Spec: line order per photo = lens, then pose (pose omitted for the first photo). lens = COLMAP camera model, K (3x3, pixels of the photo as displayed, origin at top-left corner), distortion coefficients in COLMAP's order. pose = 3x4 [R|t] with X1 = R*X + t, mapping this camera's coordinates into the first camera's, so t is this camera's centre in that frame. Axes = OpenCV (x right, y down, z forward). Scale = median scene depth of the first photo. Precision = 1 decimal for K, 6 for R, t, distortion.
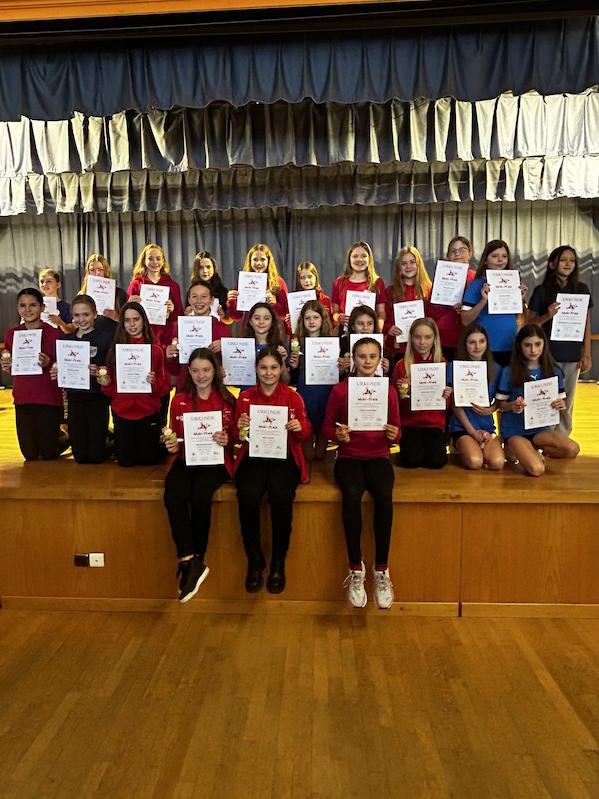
lens RADIAL K [[543.1, 0, 289.5], [0, 543.1, 390.1], [0, 0, 1]] dist [-0.005553, -0.002379]
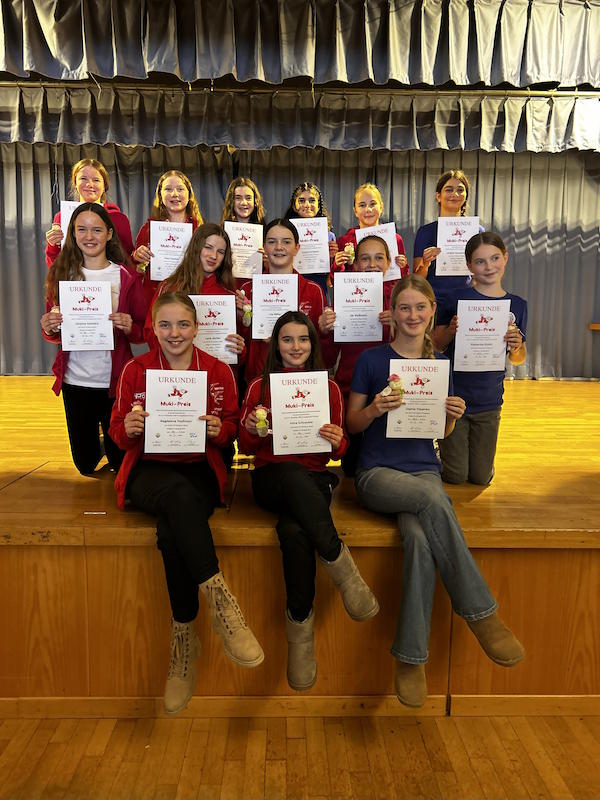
lens RADIAL K [[597.8, 0, 300.0], [0, 597.8, 400.0], [0, 0, 1]] dist [0.036415, -0.045004]
pose [[0.996321, 0.015989, 0.084198, 0.029255], [-0.017607, 0.999674, 0.018511, 0.007790], [-0.083875, -0.019926, 0.996277, 0.130972]]
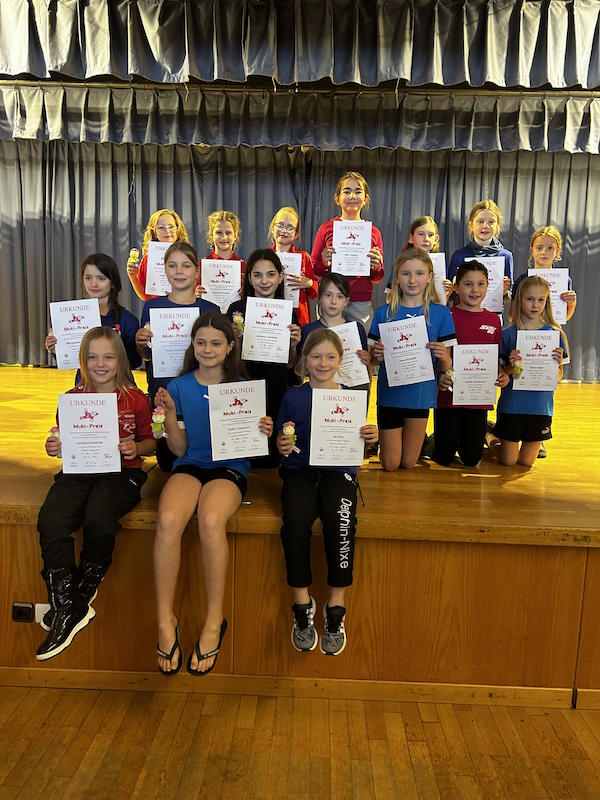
lens RADIAL K [[598.8, 0, 306.5], [0, 598.8, 406.2], [0, 0, 1]] dist [0.037775, -0.045085]
pose [[0.998521, 0.037723, 0.039145, -0.033696], [-0.039062, 0.998657, 0.034024, 0.008319], [-0.037809, -0.035503, 0.998654, 0.118210]]
